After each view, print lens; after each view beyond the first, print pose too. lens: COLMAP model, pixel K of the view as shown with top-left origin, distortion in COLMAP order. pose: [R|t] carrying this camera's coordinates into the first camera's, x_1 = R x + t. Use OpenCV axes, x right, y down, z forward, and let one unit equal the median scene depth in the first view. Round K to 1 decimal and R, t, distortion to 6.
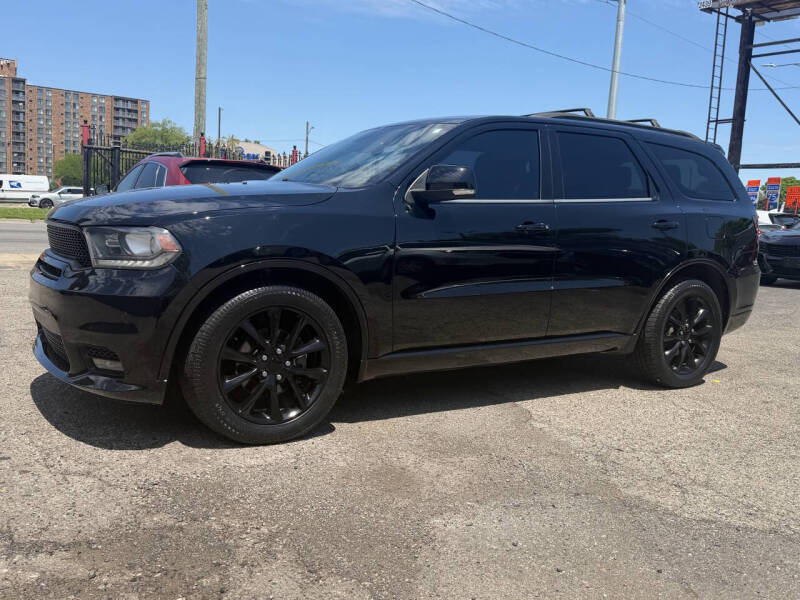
lens RADIAL K [[711.9, 0, 400.0], [0, 711.9, 300.0], [0, 0, 1]] dist [0.111784, -0.150333]
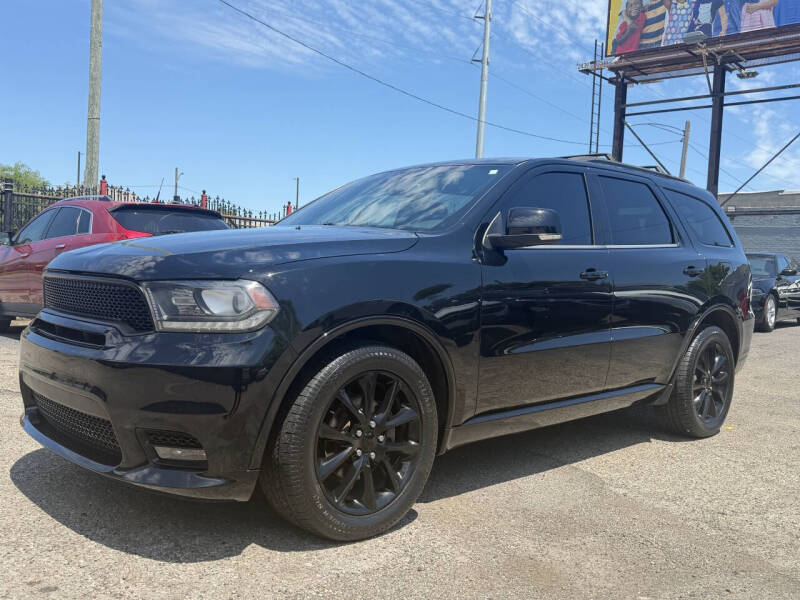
lens RADIAL K [[711.9, 0, 400.0], [0, 711.9, 300.0], [0, 0, 1]] dist [0.111784, -0.150333]
pose [[0.983842, -0.017784, 0.178152, -0.255429], [0.029414, 0.997589, -0.062854, -0.018790], [-0.176605, 0.067079, 0.981993, 0.140304]]
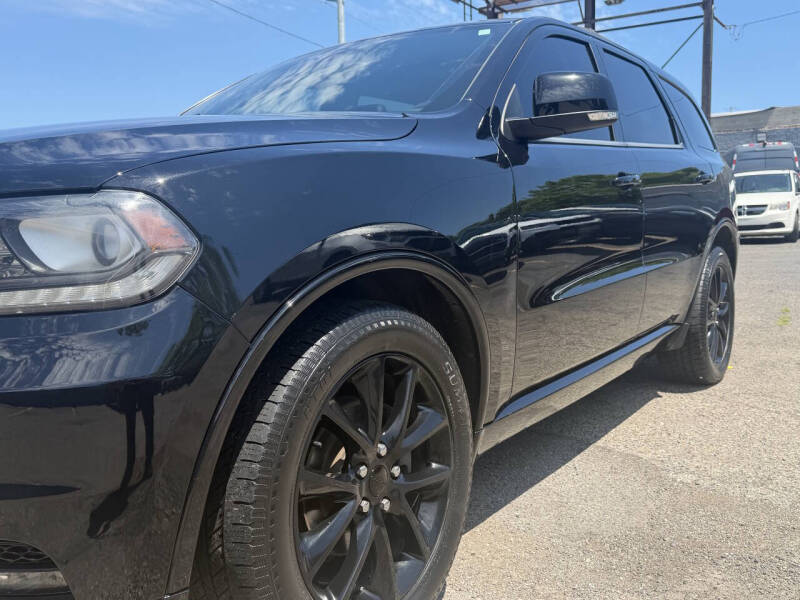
lens RADIAL K [[709.6, 0, 400.0], [0, 709.6, 300.0], [0, 0, 1]] dist [0.163643, -0.360875]
pose [[0.932640, -0.110177, 0.343575, -0.276519], [0.111271, 0.993652, 0.016594, -0.029335], [-0.343222, 0.022754, 0.938979, 0.494811]]
